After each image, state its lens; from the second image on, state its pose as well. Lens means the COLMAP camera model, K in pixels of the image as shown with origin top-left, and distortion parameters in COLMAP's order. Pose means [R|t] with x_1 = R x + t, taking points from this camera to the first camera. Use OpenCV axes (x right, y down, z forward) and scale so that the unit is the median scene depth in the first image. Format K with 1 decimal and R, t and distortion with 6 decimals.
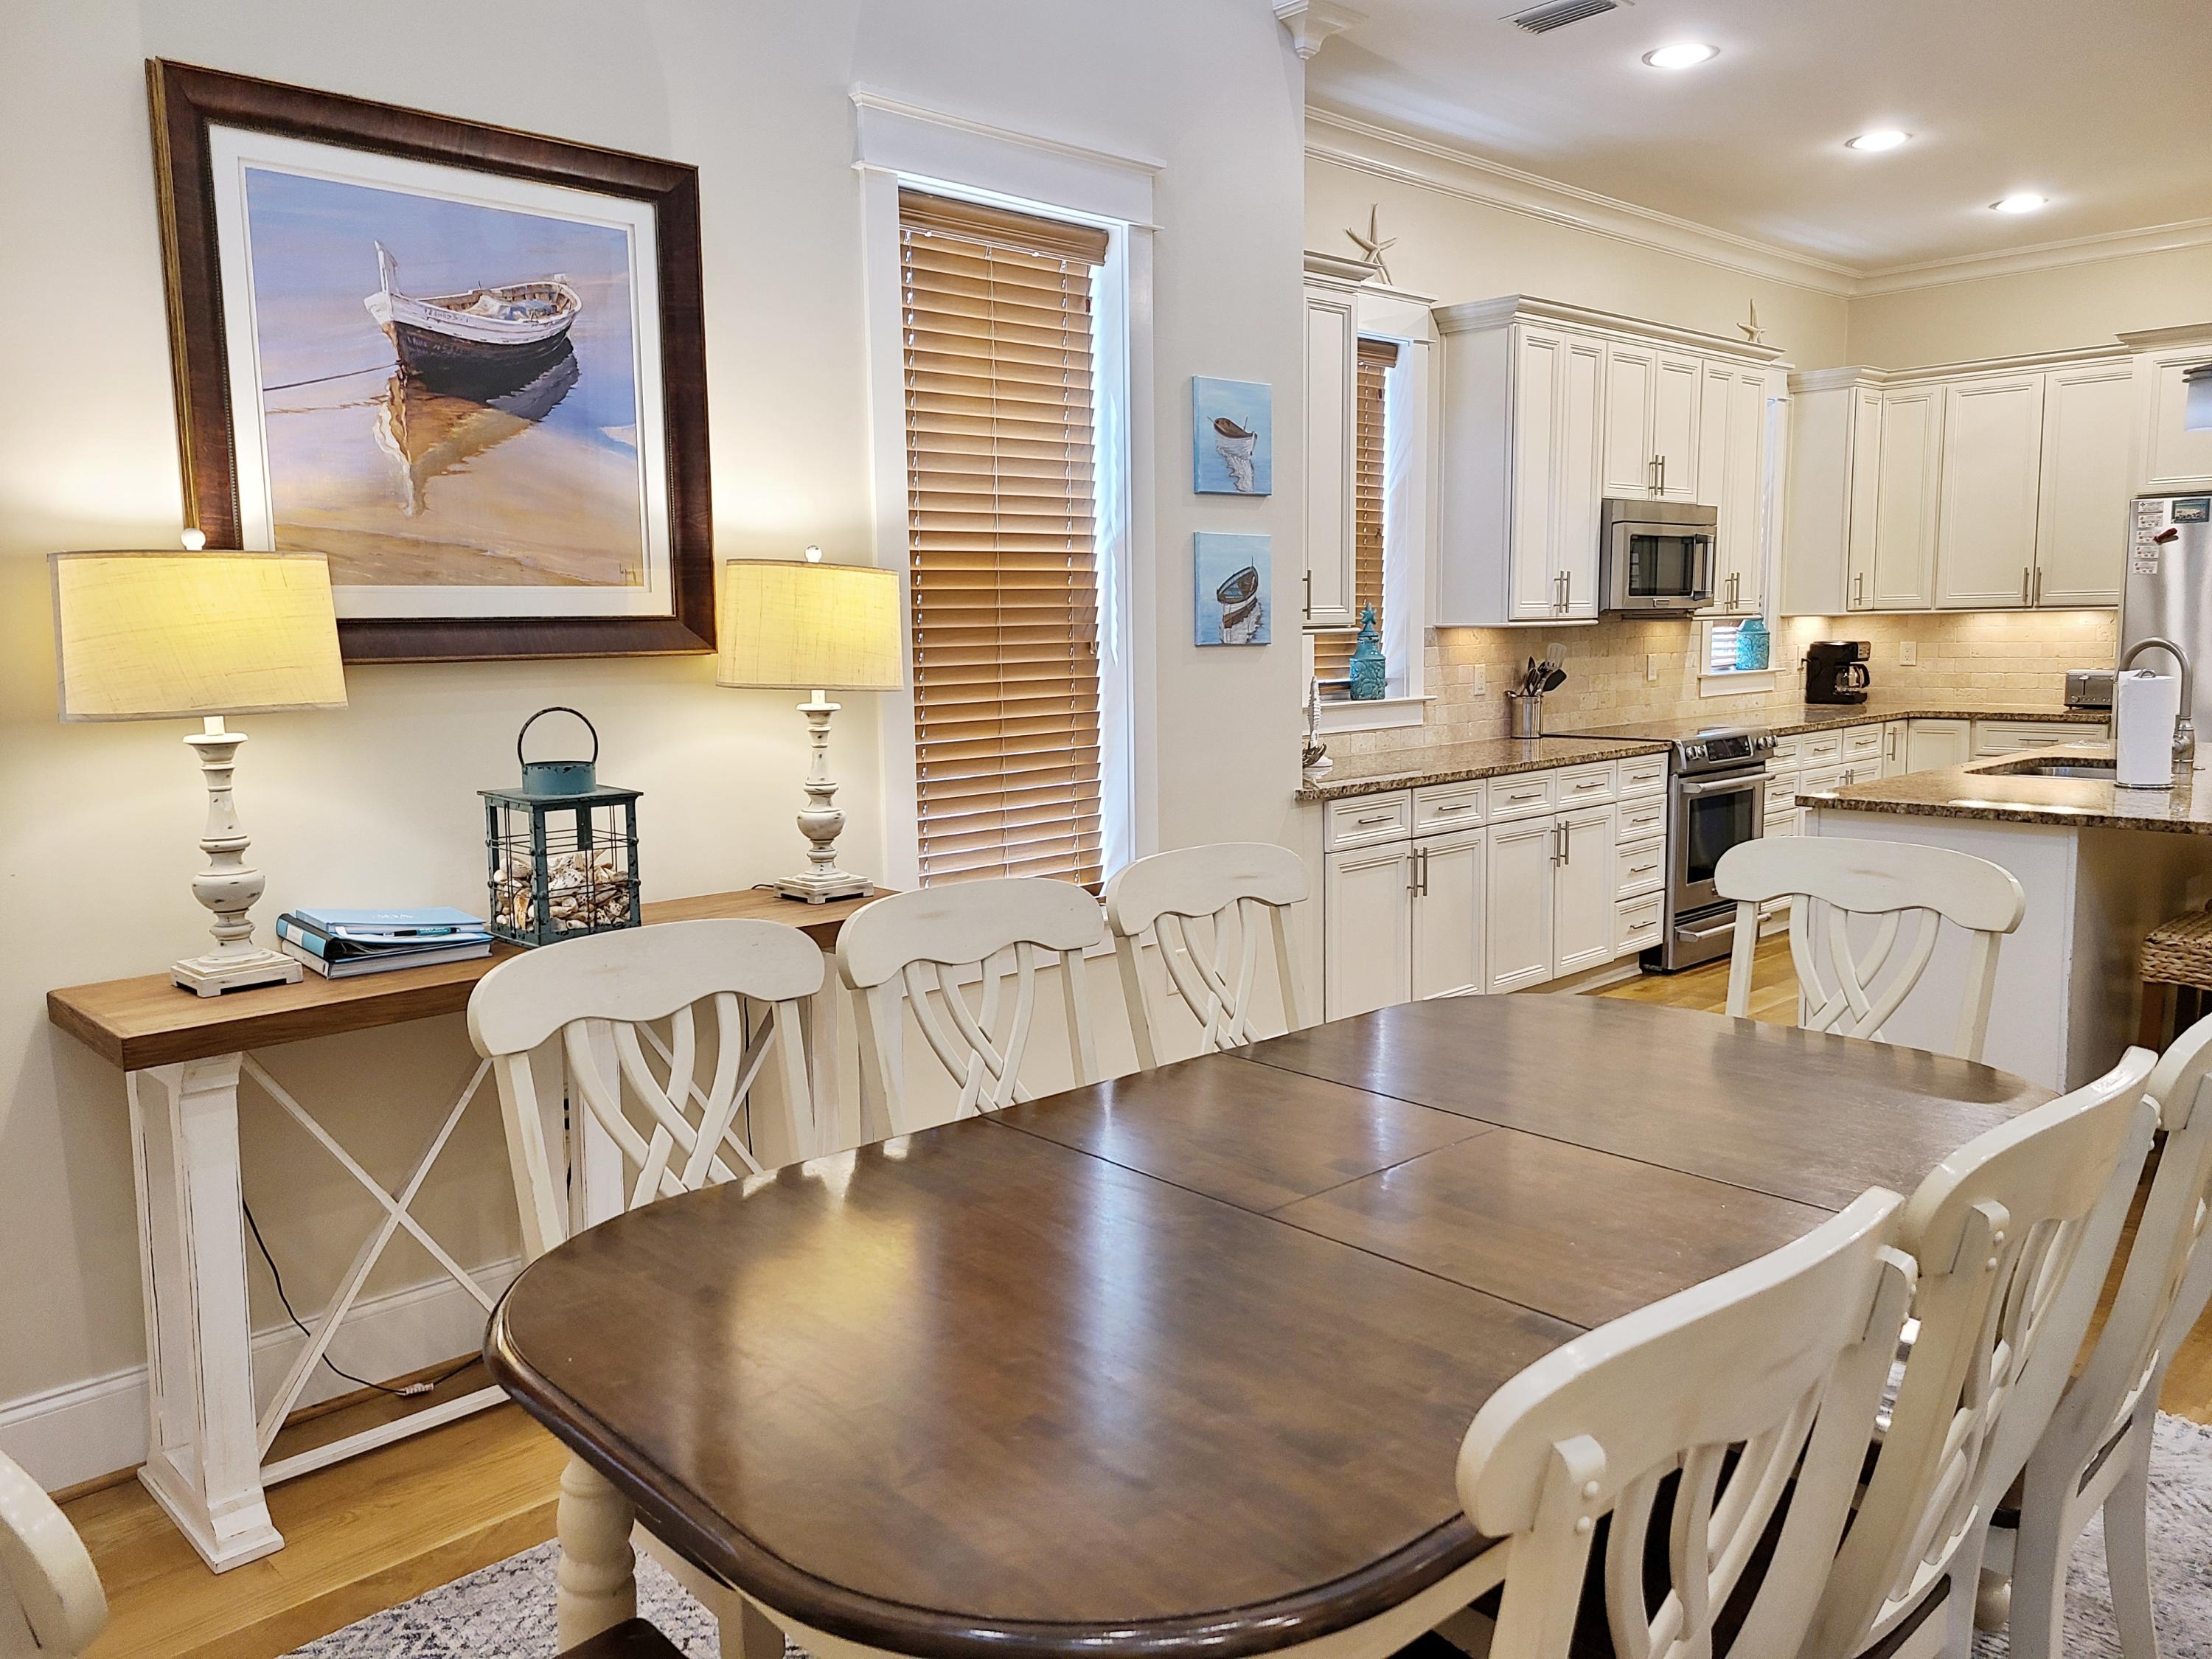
lens RADIAL K [[1618.0, 0, 1086.5], [0, 1618.0, 813.4], [0, 0, 1]] dist [0.064600, -0.045996]
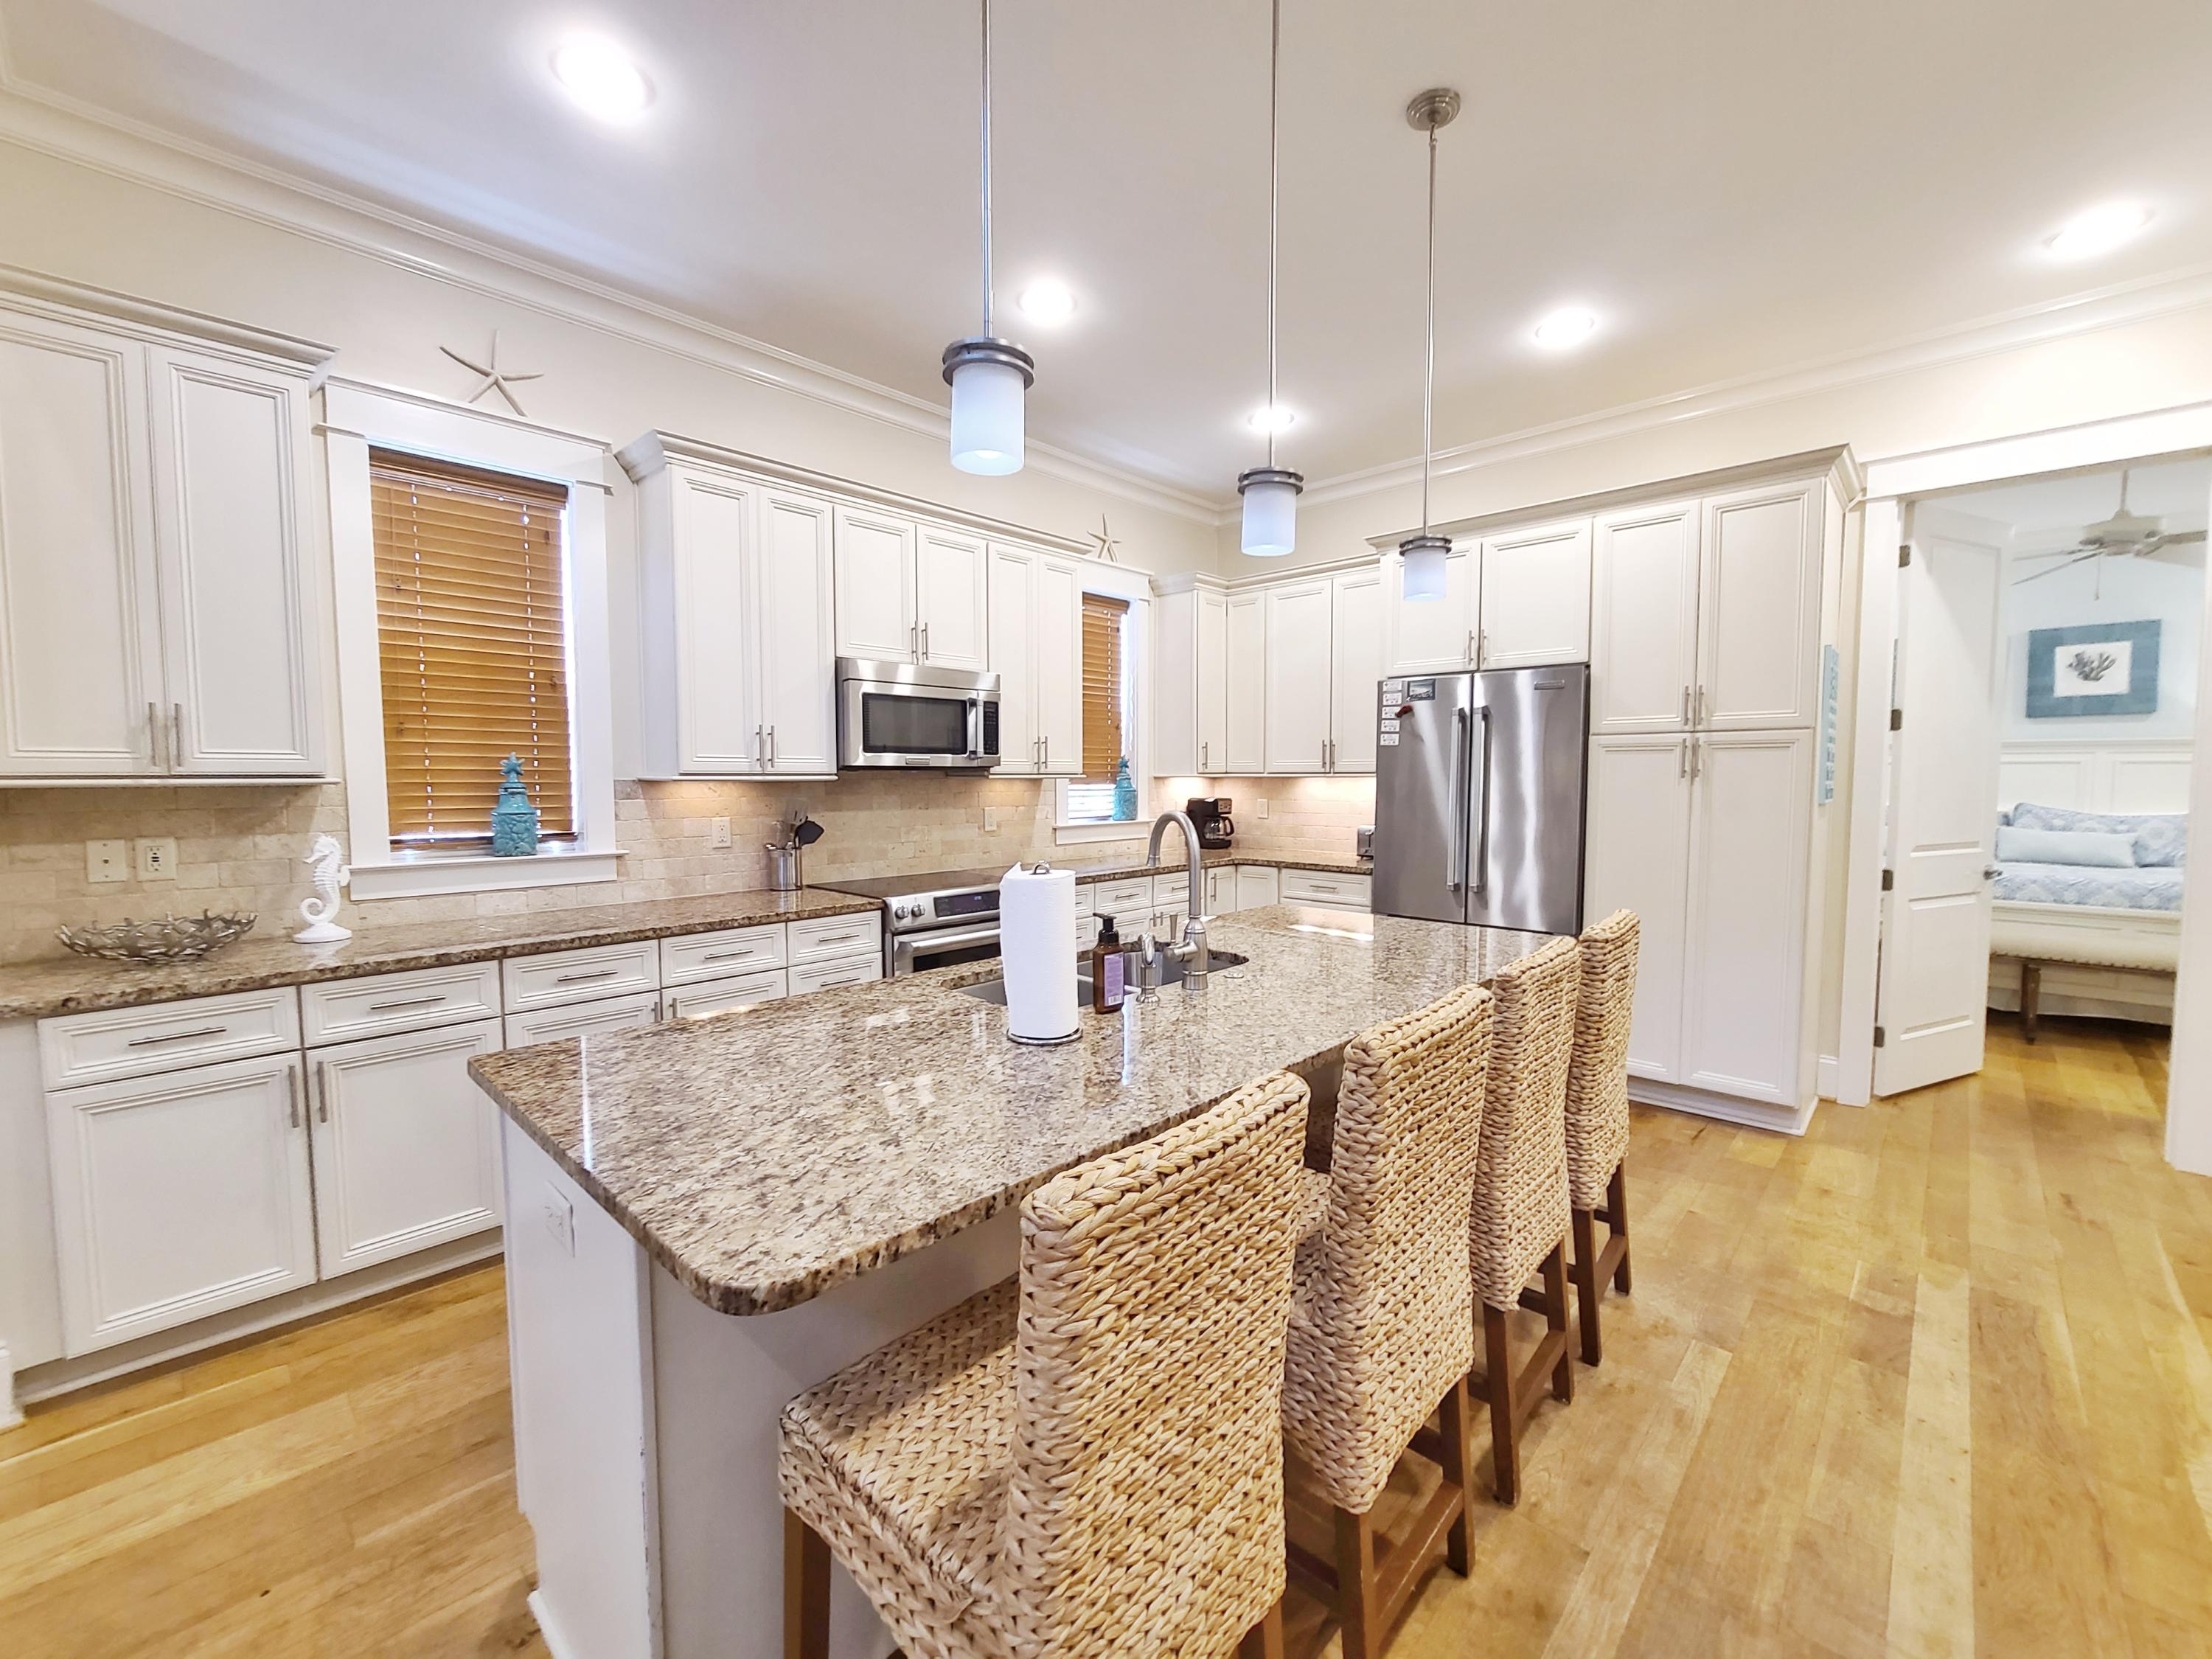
lens RADIAL K [[887.6, 0, 1106.0], [0, 887.6, 829.5], [0, 0, 1]] dist [0.001671, -0.000079]
pose [[0.998302, 0.012595, 0.056880, 0.725482], [-0.009361, 0.998343, -0.056771, -0.089444], [-0.057501, 0.056142, 0.996766, 0.712135]]
